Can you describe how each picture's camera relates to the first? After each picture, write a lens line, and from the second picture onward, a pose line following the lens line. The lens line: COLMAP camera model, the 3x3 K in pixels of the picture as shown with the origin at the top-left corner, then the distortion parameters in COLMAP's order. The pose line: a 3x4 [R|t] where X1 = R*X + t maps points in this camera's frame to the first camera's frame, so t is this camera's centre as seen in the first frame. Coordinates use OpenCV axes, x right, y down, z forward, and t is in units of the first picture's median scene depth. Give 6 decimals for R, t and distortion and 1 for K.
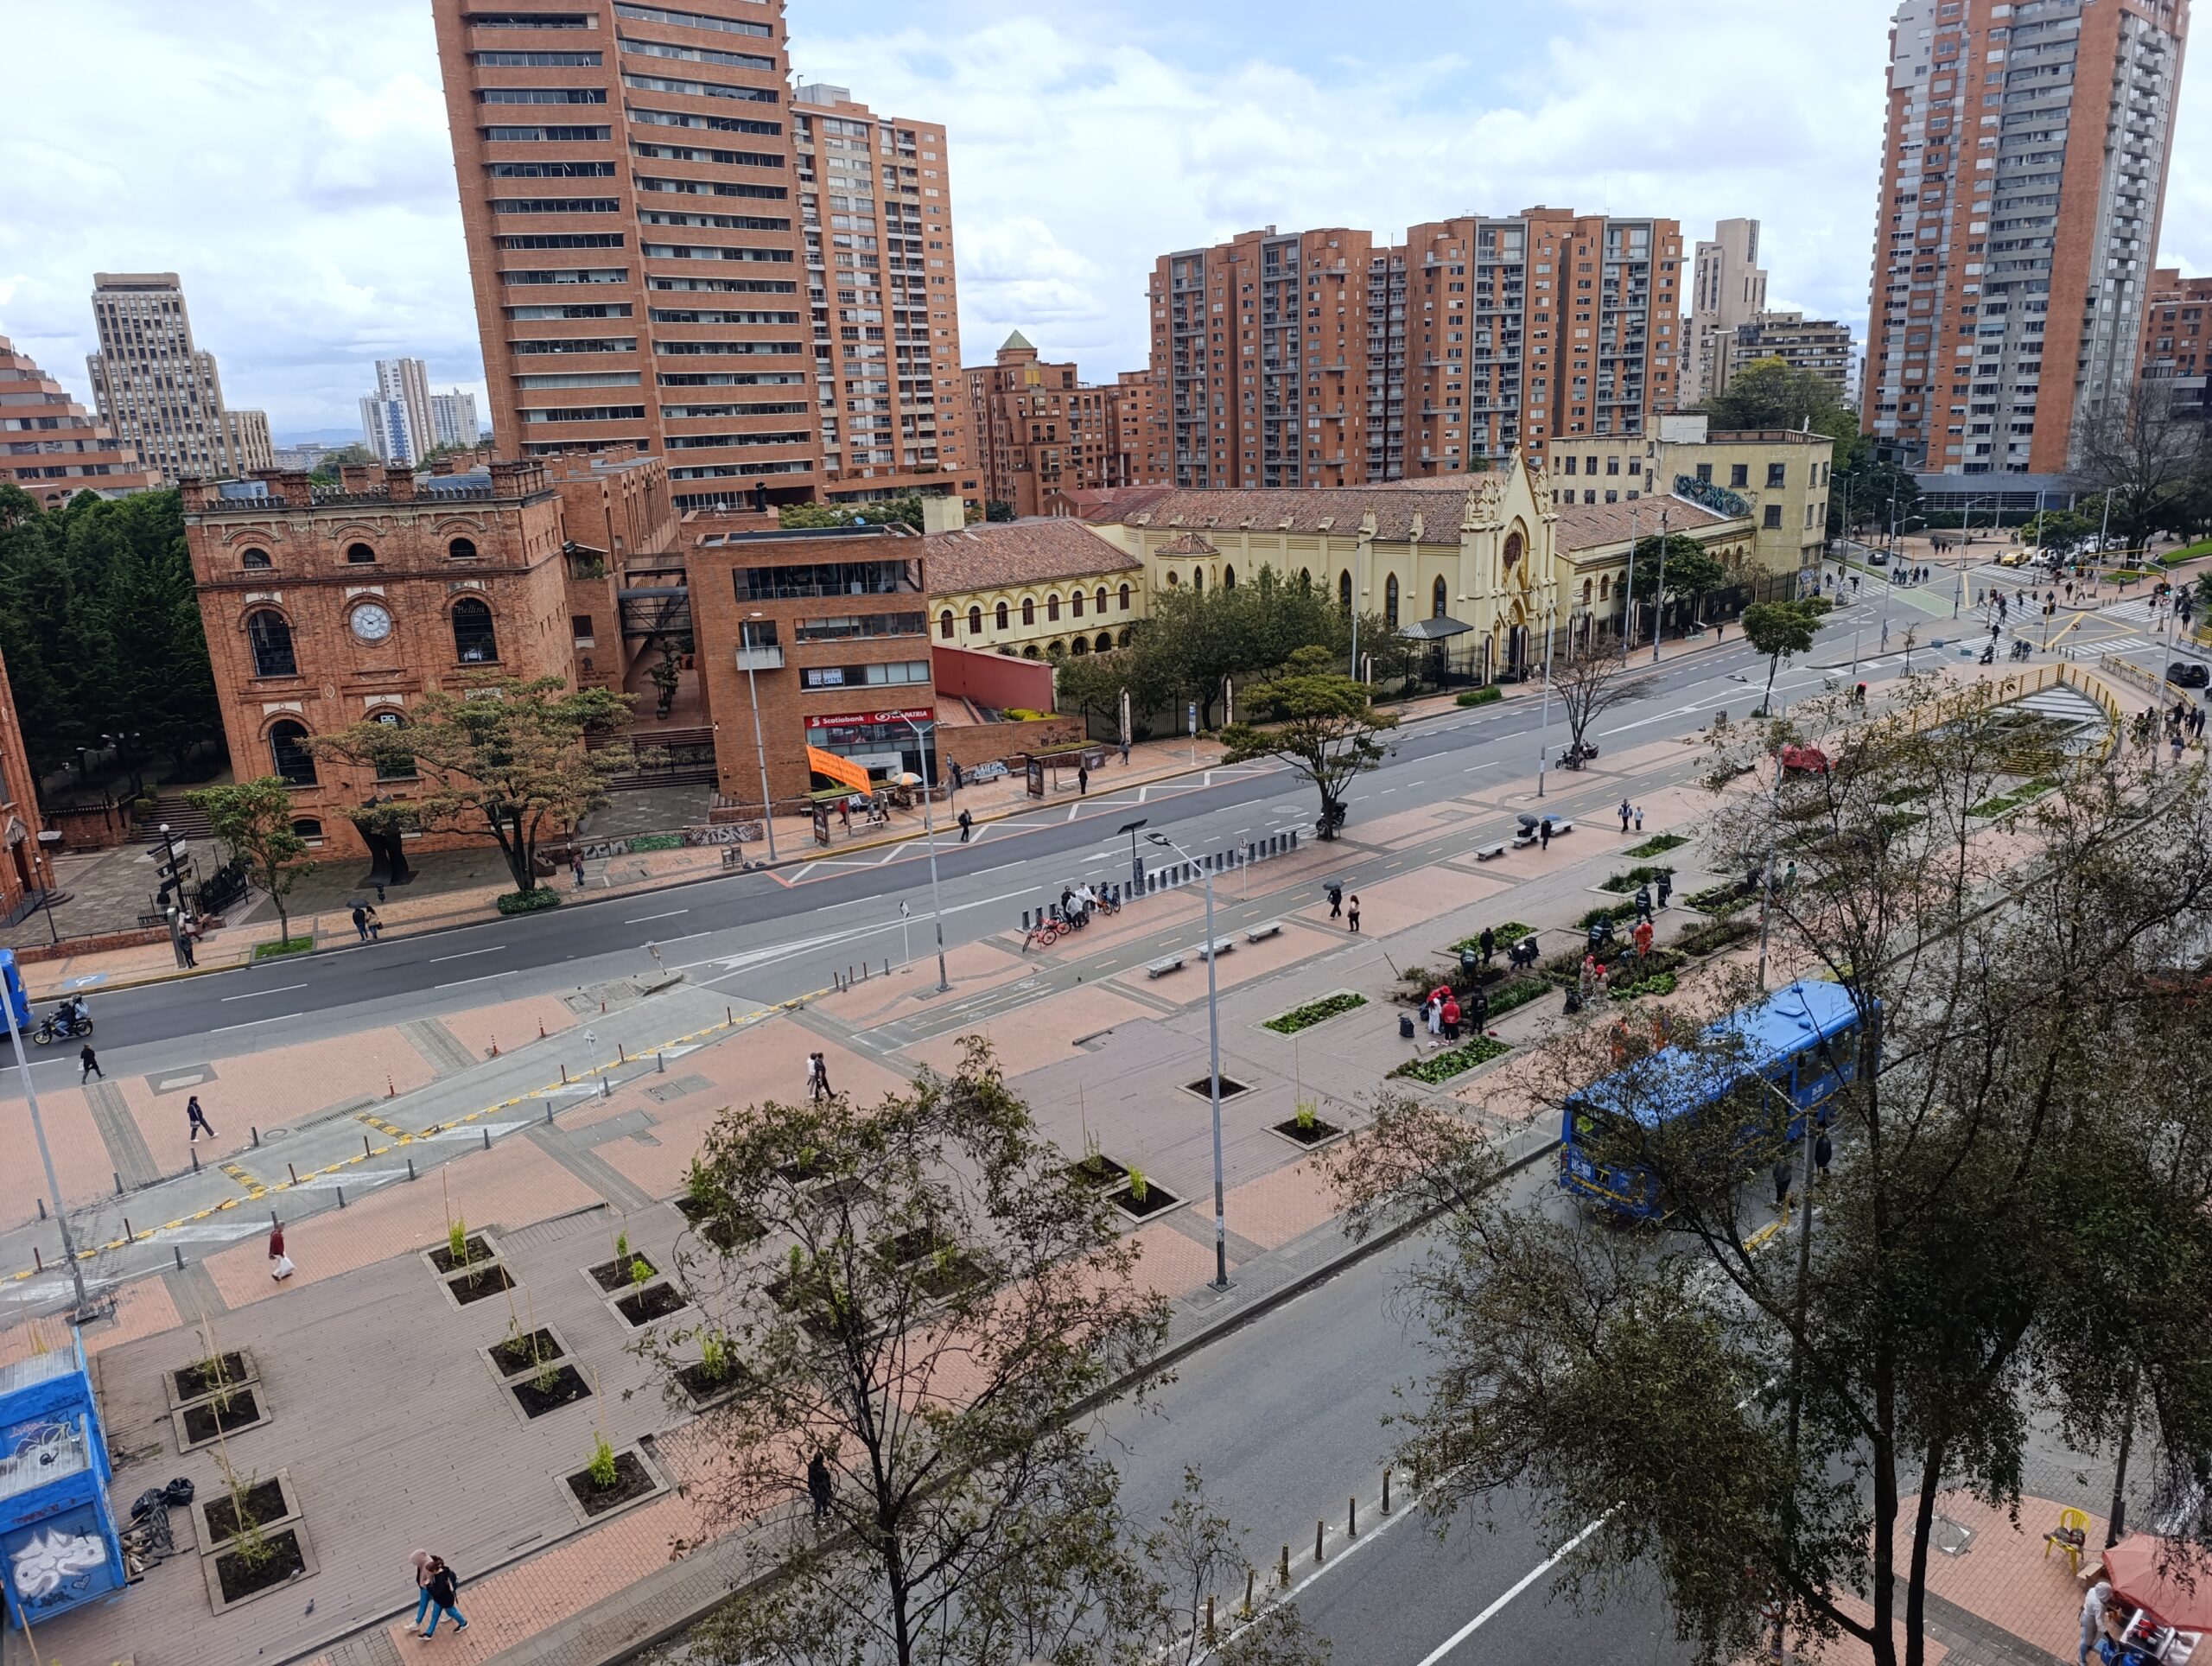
lens RADIAL K [[1494.1, 0, 1106.0], [0, 1494.1, 833.0], [0, 0, 1]] dist [0.040729, -0.061674]
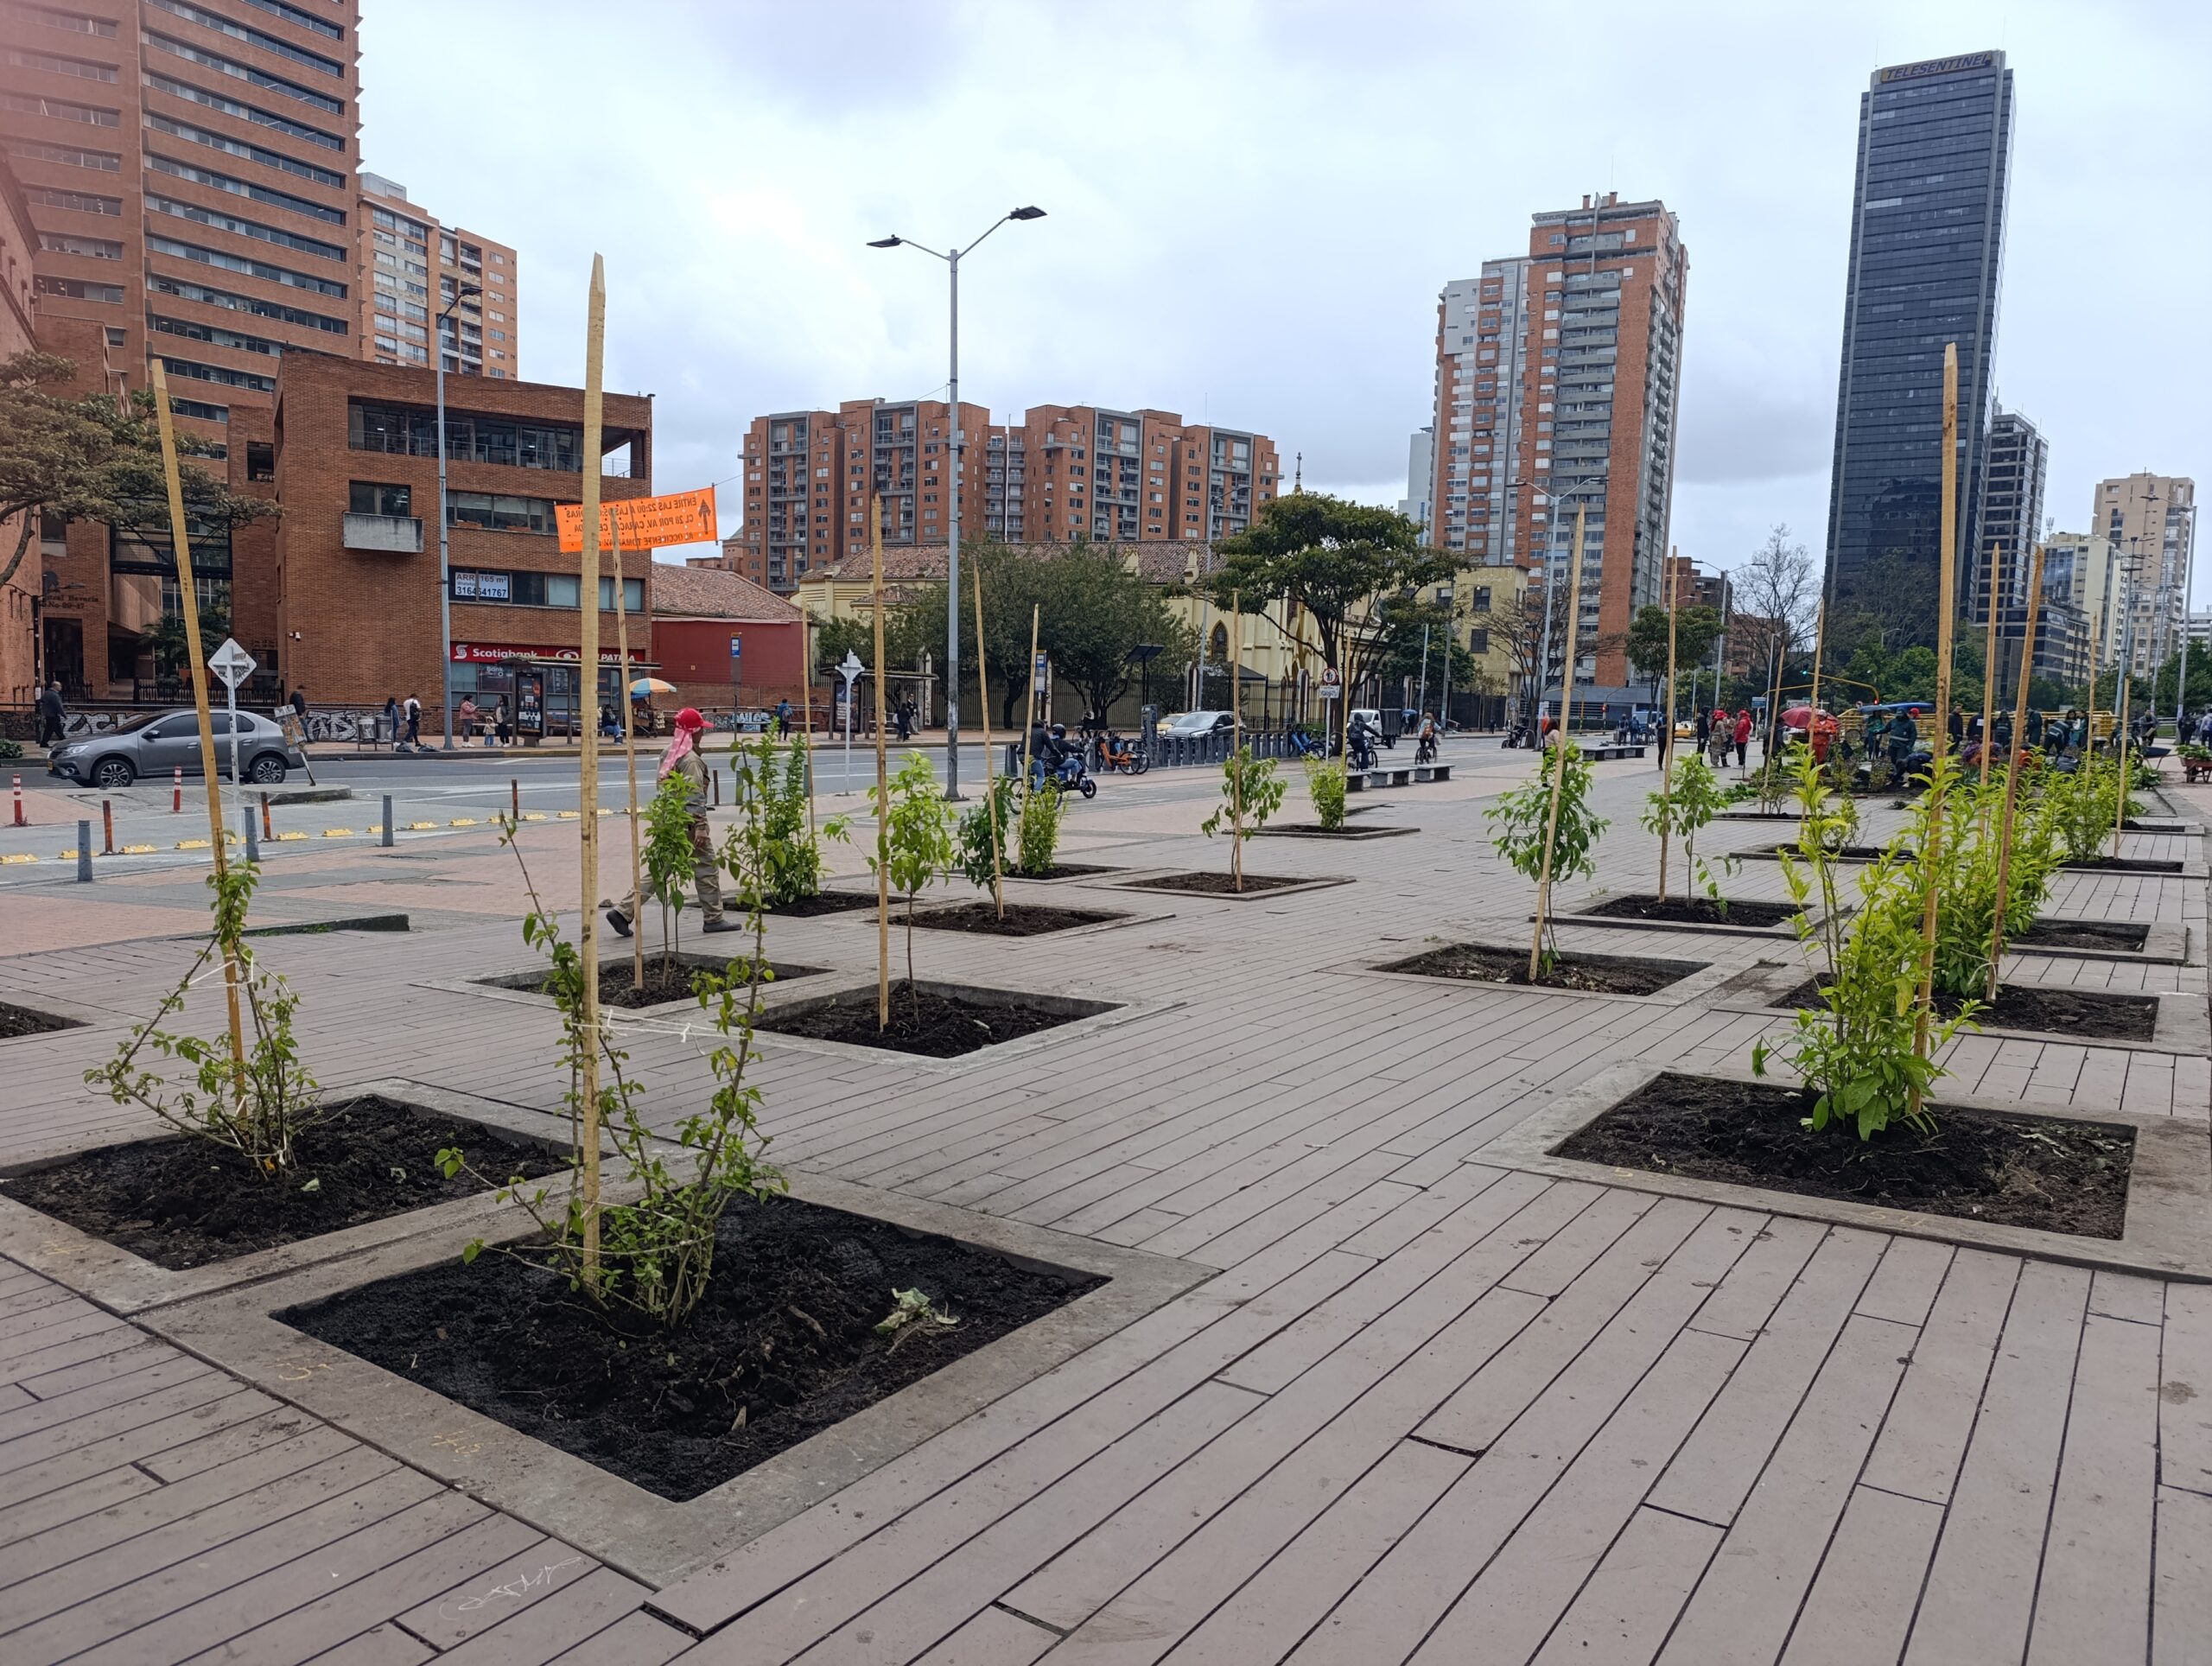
lens RADIAL K [[1494.1, 0, 1106.0], [0, 1494.1, 833.0], [0, 0, 1]] dist [0.040729, -0.061674]
pose [[0.946741, 0.040321, 0.319460, -0.553583], [0.019541, 0.983105, -0.181995, 0.516269], [-0.321401, 0.178545, 0.929959, 1.324181]]
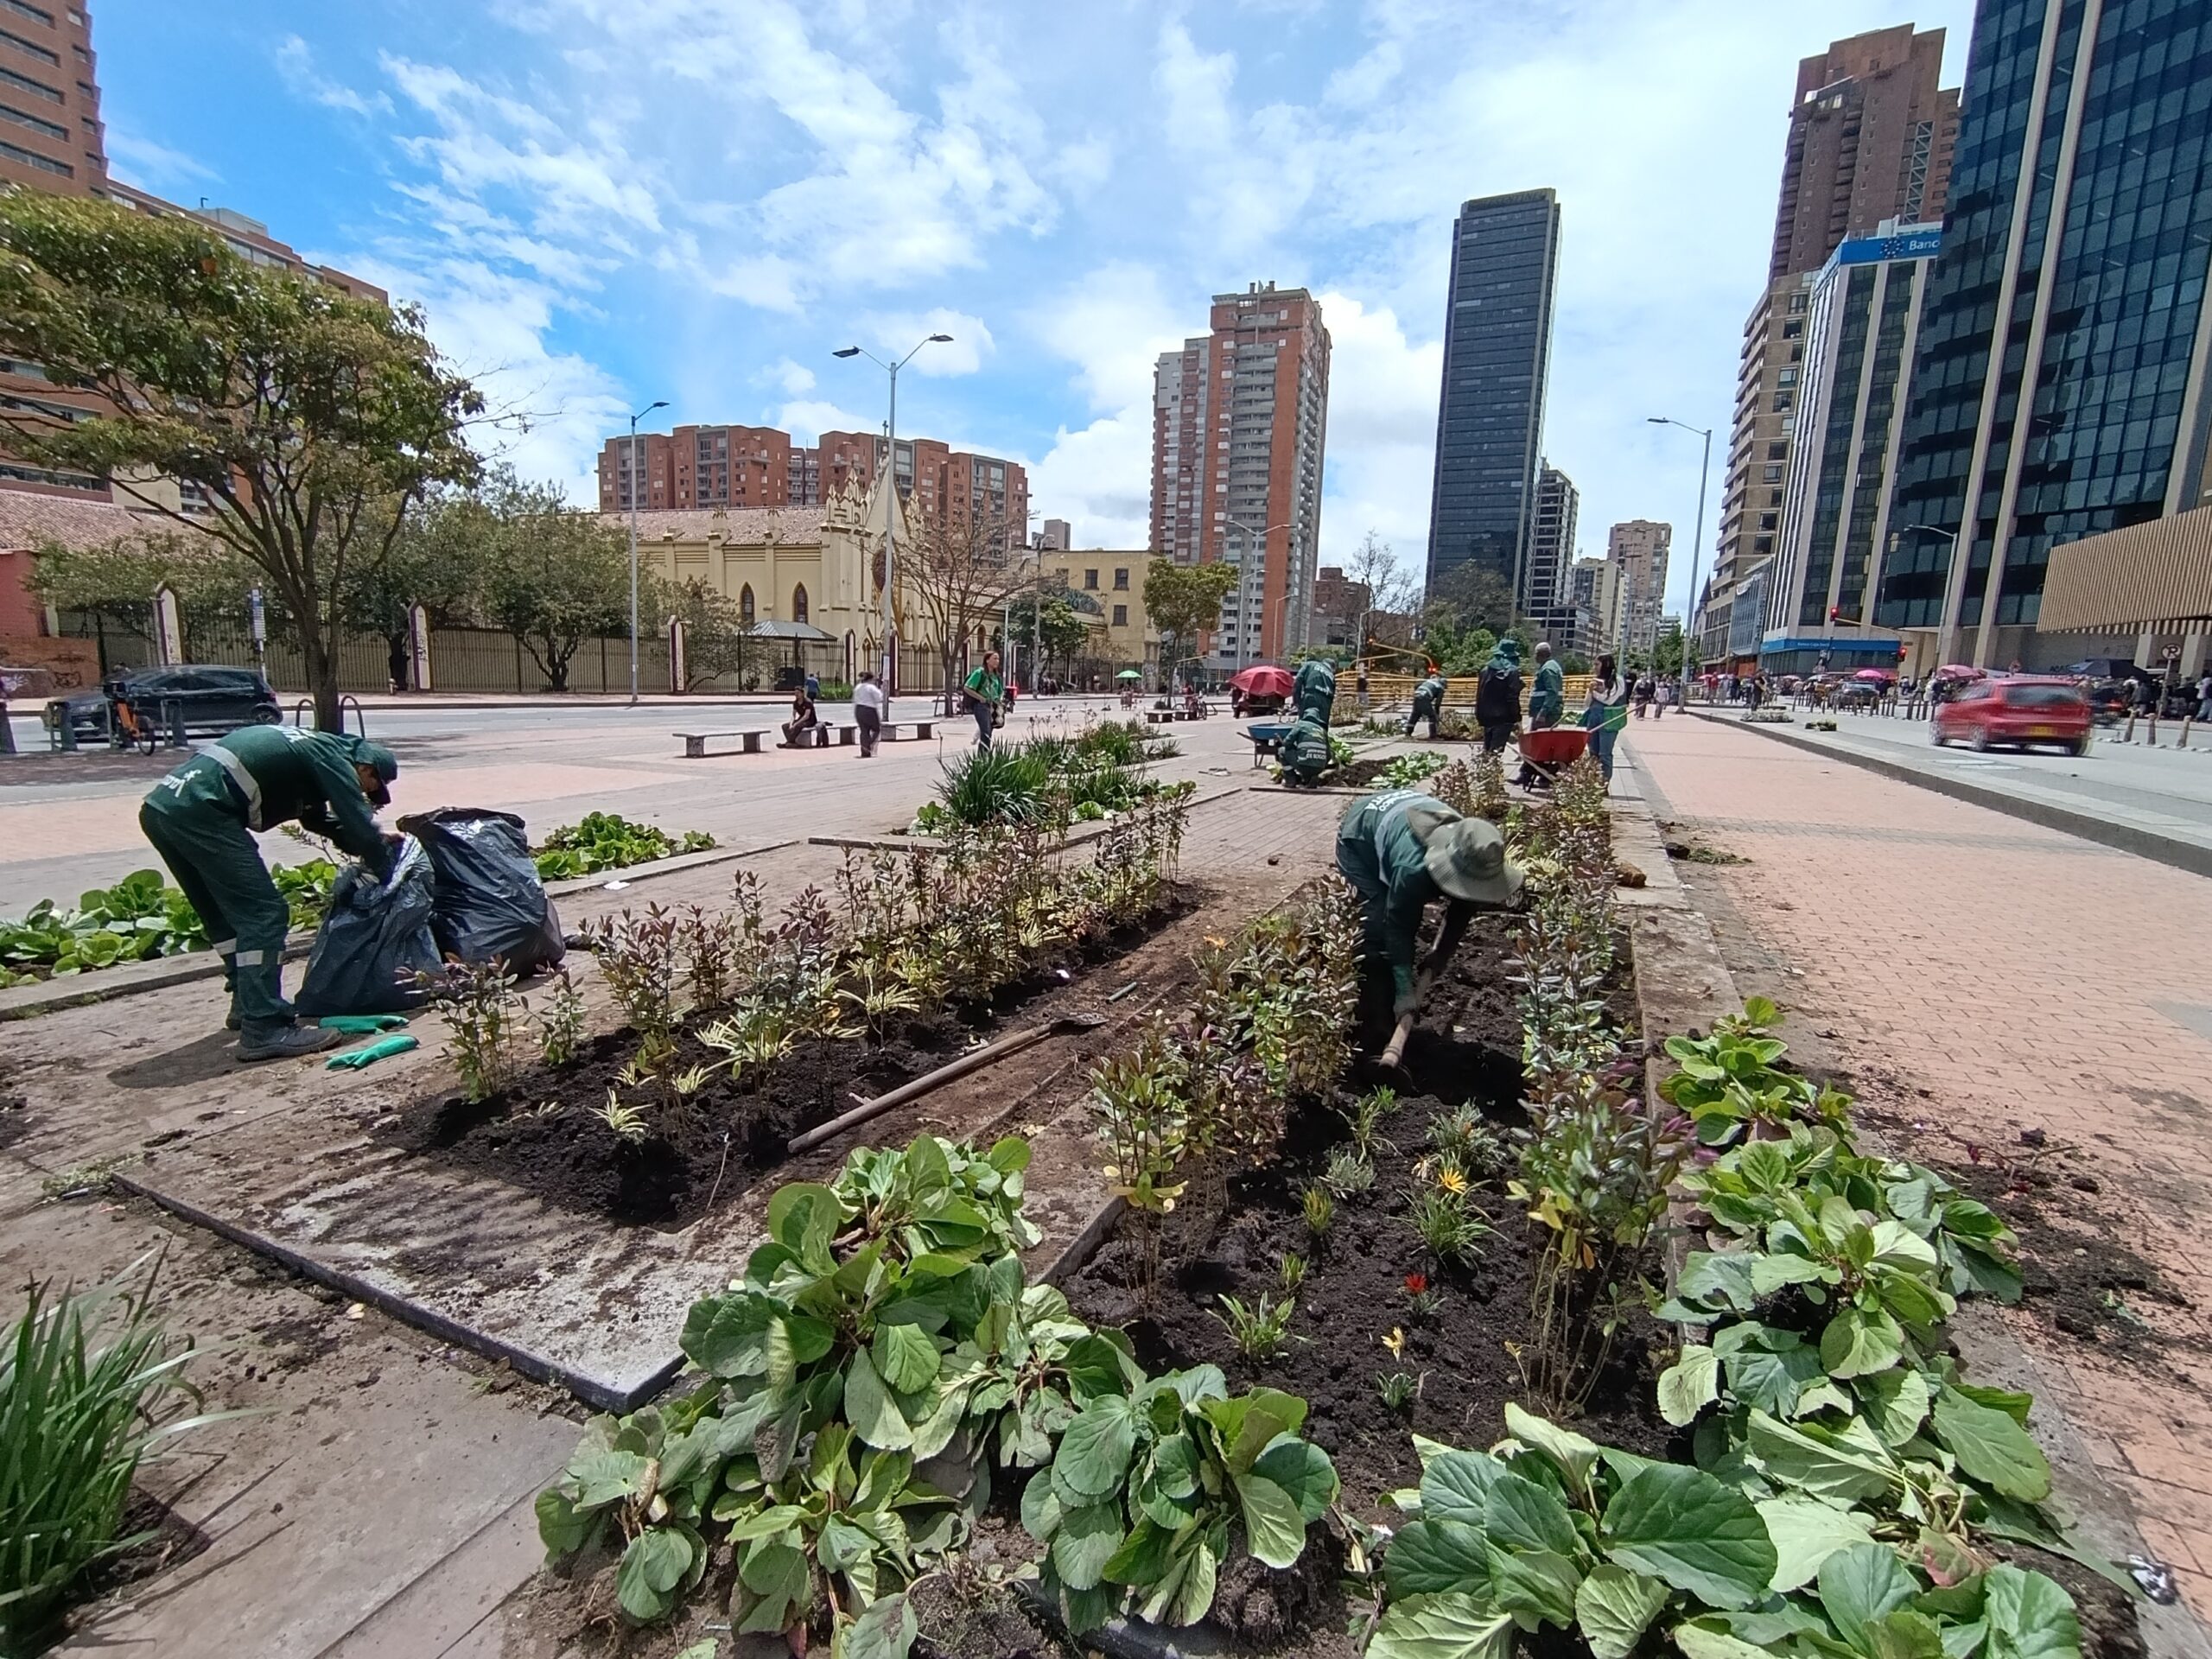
lens RADIAL K [[996.0, 0, 1106.0], [0, 996.0, 829.5], [0, 0, 1]] dist [-0.034738, 0.020046]
pose [[0.904125, 0.003543, 0.427253, 0.725838], [0.047646, 0.992893, -0.109059, 0.207864], [-0.424603, 0.118960, 0.897530, 2.243731]]
